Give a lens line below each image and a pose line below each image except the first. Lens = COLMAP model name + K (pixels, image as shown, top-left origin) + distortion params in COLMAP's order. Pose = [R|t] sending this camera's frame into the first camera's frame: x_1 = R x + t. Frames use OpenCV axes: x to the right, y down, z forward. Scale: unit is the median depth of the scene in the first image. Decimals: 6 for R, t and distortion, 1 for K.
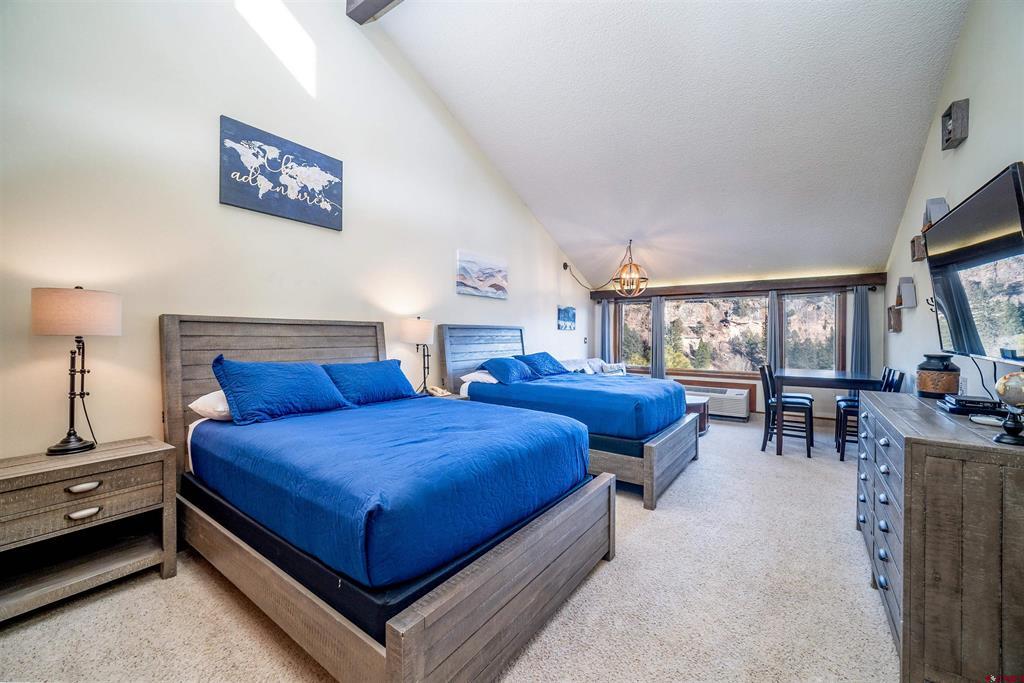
lens RADIAL K [[400.3, 0, 512.5], [0, 400.3, 339.5], [0, 0, 1]] dist [-0.000106, -0.000106]
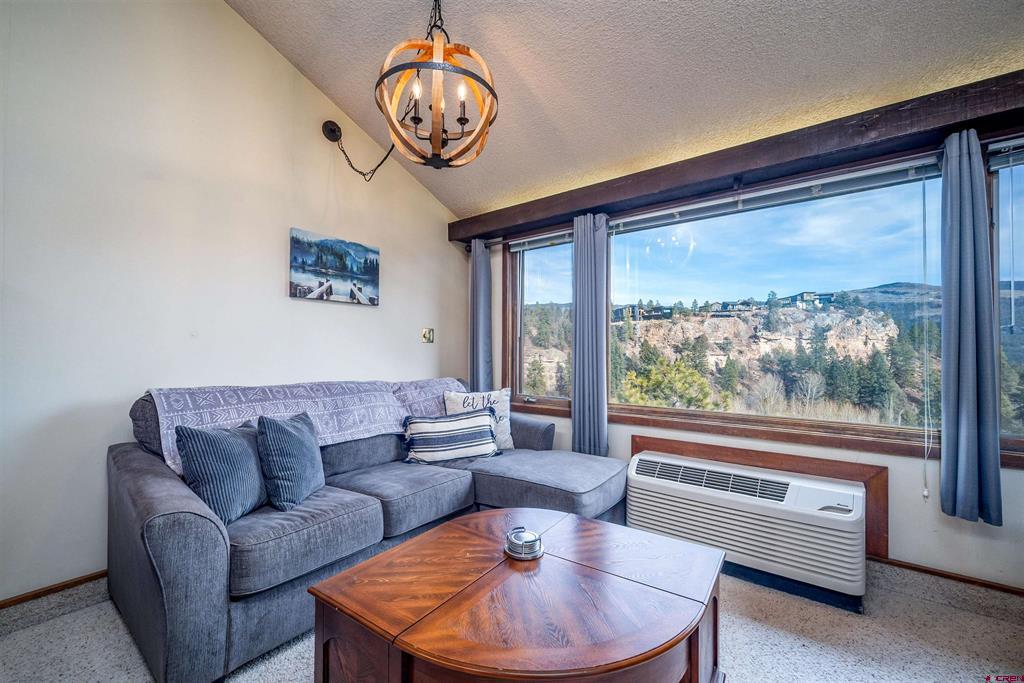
lens RADIAL K [[417.3, 0, 506.3], [0, 417.3, 351.8], [0, 0, 1]] dist [0.000952, 0.000242]
pose [[0.998825, -0.000855, -0.048458, 0.409297], [0.000269, 0.999927, -0.012114, 0.034868], [0.048465, 0.012086, 0.998752, 0.816391]]
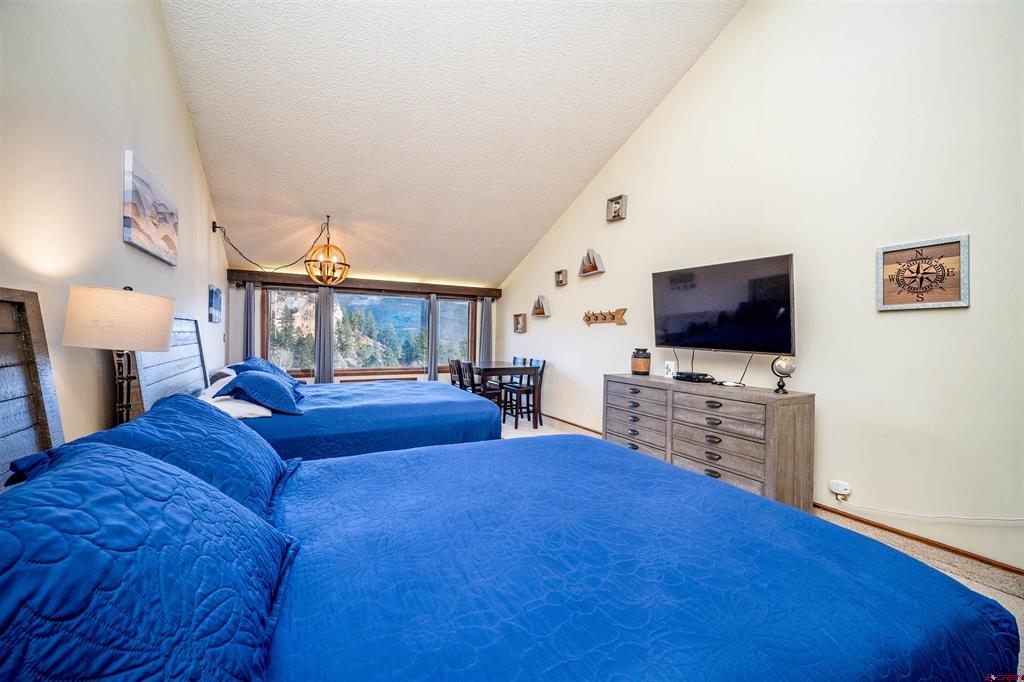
lens RADIAL K [[401.2, 0, 505.4], [0, 401.2, 335.4], [0, 0, 1]] dist [-0.003107, -0.000181]
pose [[0.461637, 0.002536, 0.887066, -0.311446], [-0.004376, 0.999990, -0.000582, -0.005148], [-0.887058, -0.003613, 0.461643, 0.338650]]
